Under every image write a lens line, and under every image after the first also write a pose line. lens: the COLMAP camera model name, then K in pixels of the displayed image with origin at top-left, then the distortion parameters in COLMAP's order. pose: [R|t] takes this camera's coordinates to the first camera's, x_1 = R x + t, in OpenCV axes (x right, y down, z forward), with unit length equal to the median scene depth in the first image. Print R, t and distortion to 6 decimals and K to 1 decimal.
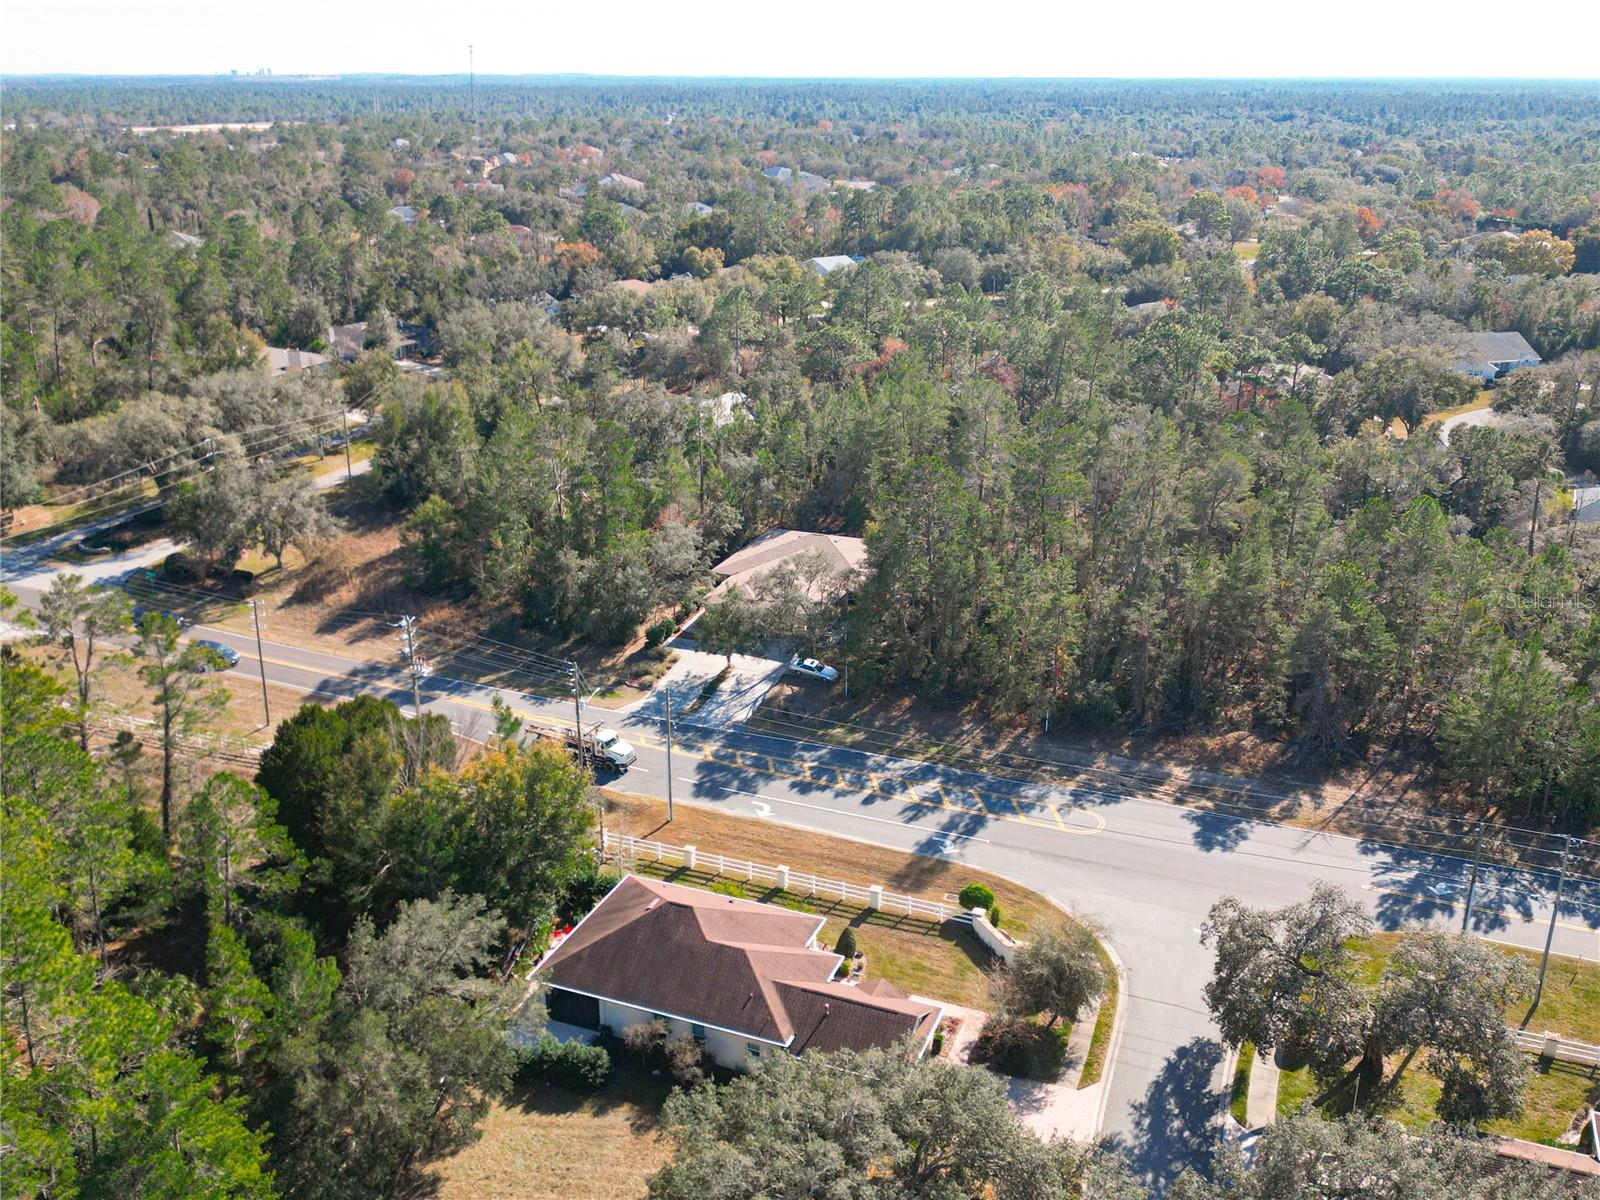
lens RADIAL K [[1418.8, 0, 799.9], [0, 1418.8, 616.1], [0, 0, 1]] dist [0.088000, -0.177685]
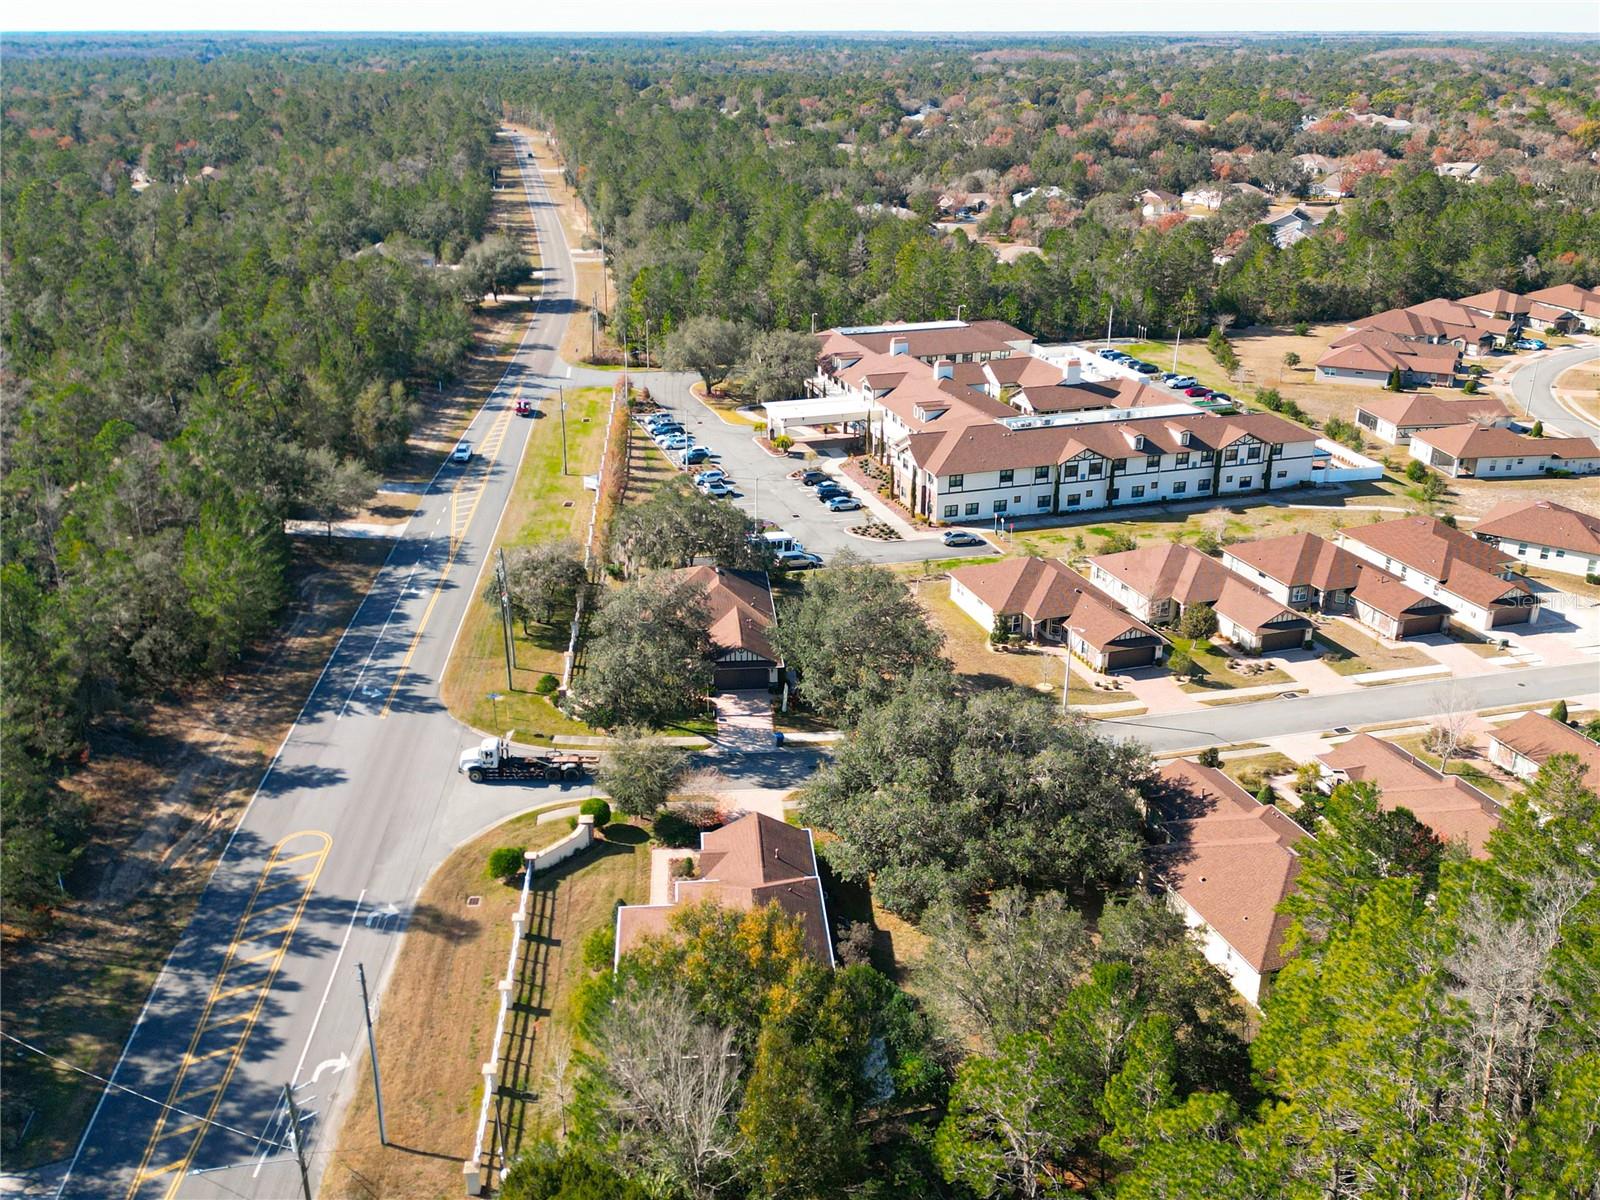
lens RADIAL K [[1418.8, 0, 799.9], [0, 1418.8, 616.1], [0, 0, 1]] dist [0.088000, -0.177685]
pose [[-0.444959, -0.343384, 0.827102, -0.612714], [0.313116, 0.805626, 0.502916, -0.316125], [-0.839029, 0.482756, -0.250952, 0.827438]]
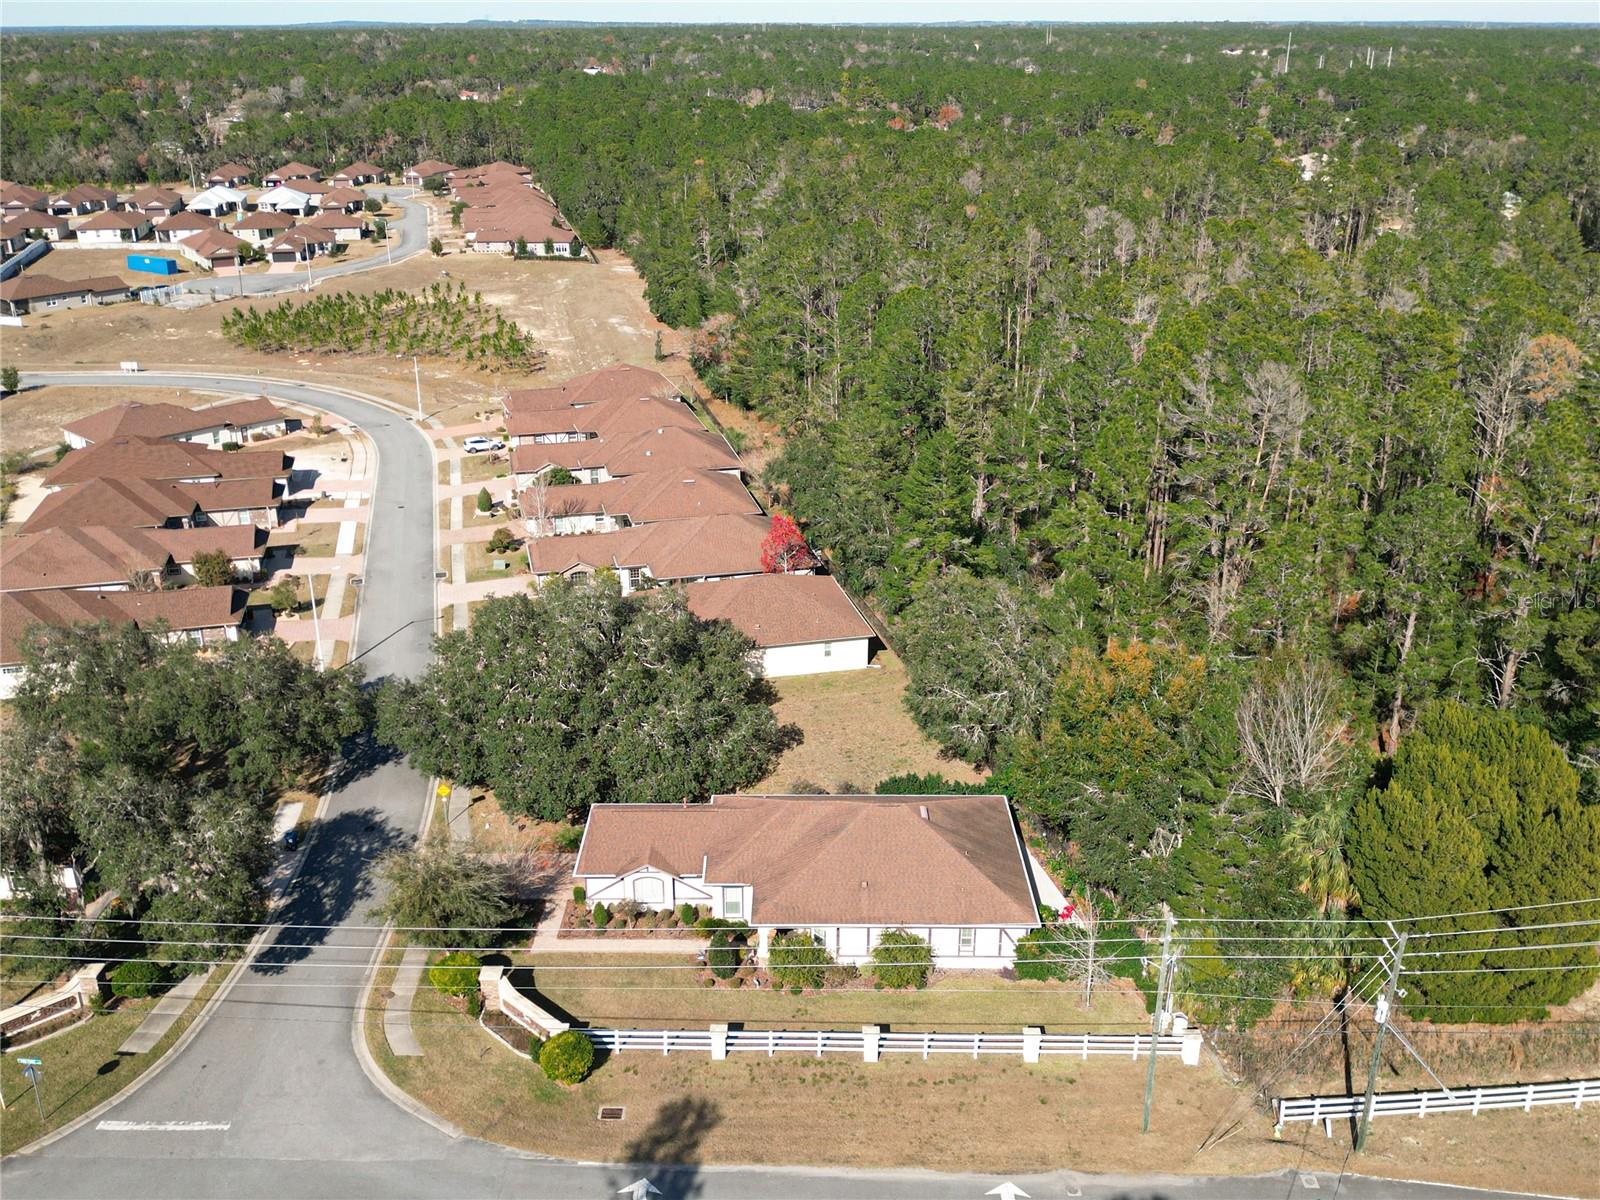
lens RADIAL K [[1417.9, 0, 793.8], [0, 1417.9, 597.3], [0, 0, 1]] dist [0.145804, -0.314937]
pose [[-0.927920, 0.135656, -0.347219, 0.190443], [-0.136294, 0.743488, 0.654713, -0.340700], [0.346969, 0.654846, -0.671409, 1.118670]]
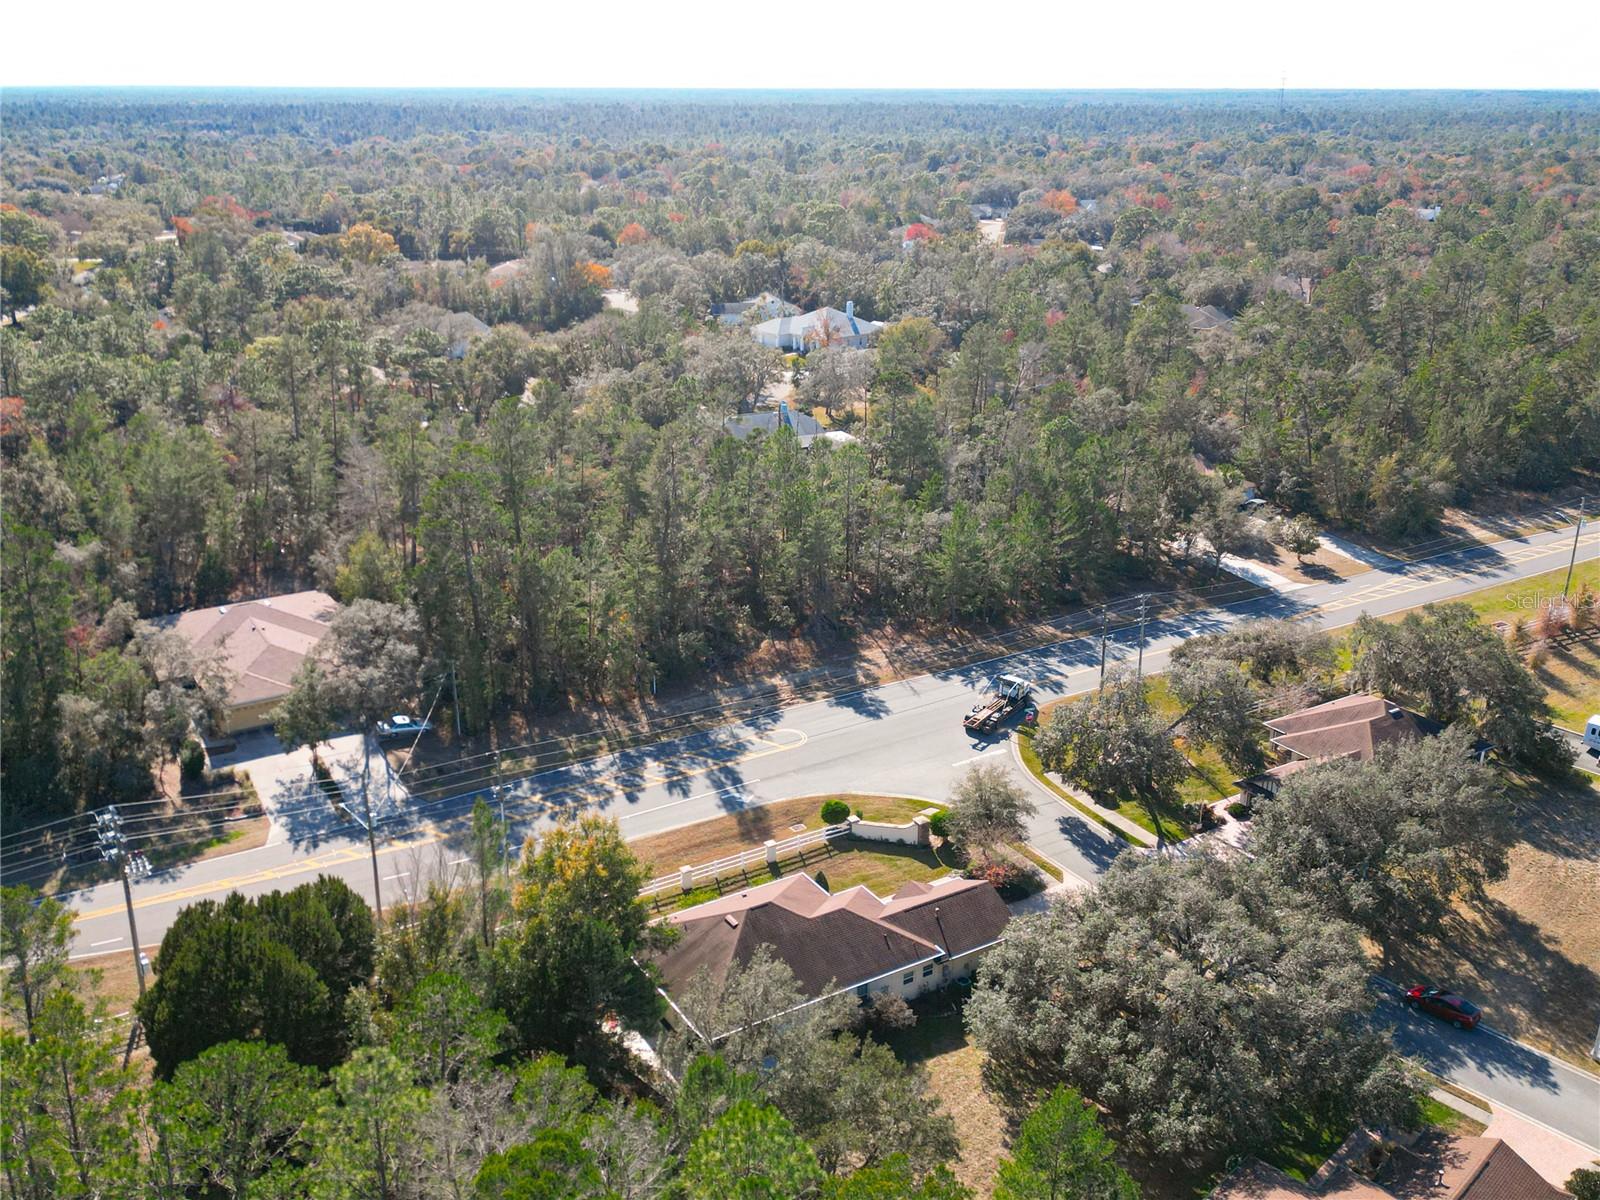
lens RADIAL K [[1417.9, 0, 793.8], [0, 1417.9, 597.3], [0, 0, 1]] dist [0.145804, -0.314937]
pose [[0.597120, -0.270529, 0.755157, -0.584465], [0.285115, 0.951518, 0.115426, -0.086964], [-0.749772, 0.146383, 0.645302, 0.224766]]
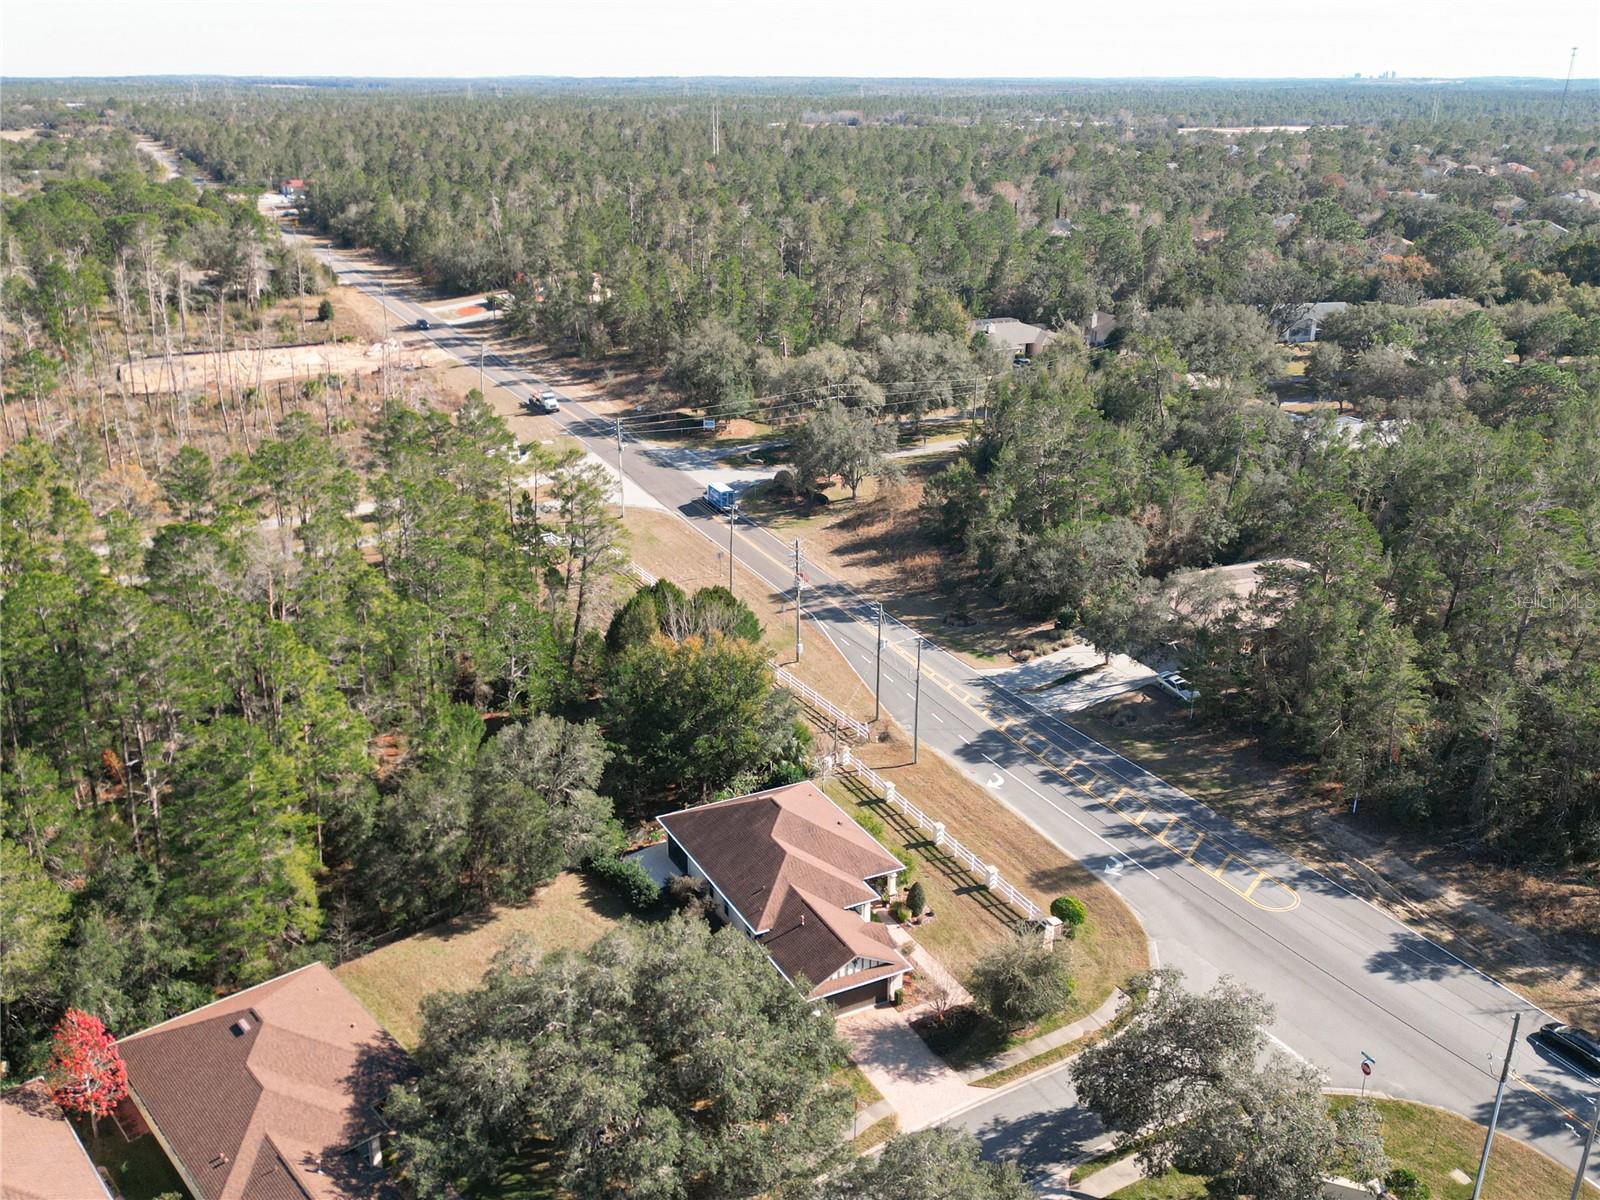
lens RADIAL K [[1415.8, 0, 788.3], [0, 1415.8, 600.6], [0, 0, 1]] dist [0.087019, -0.201666]
pose [[0.753891, 0.226743, -0.616633, 0.449171], [-0.232918, 0.969838, 0.071856, -0.031493], [0.614327, 0.089453, 0.783965, 0.068245]]
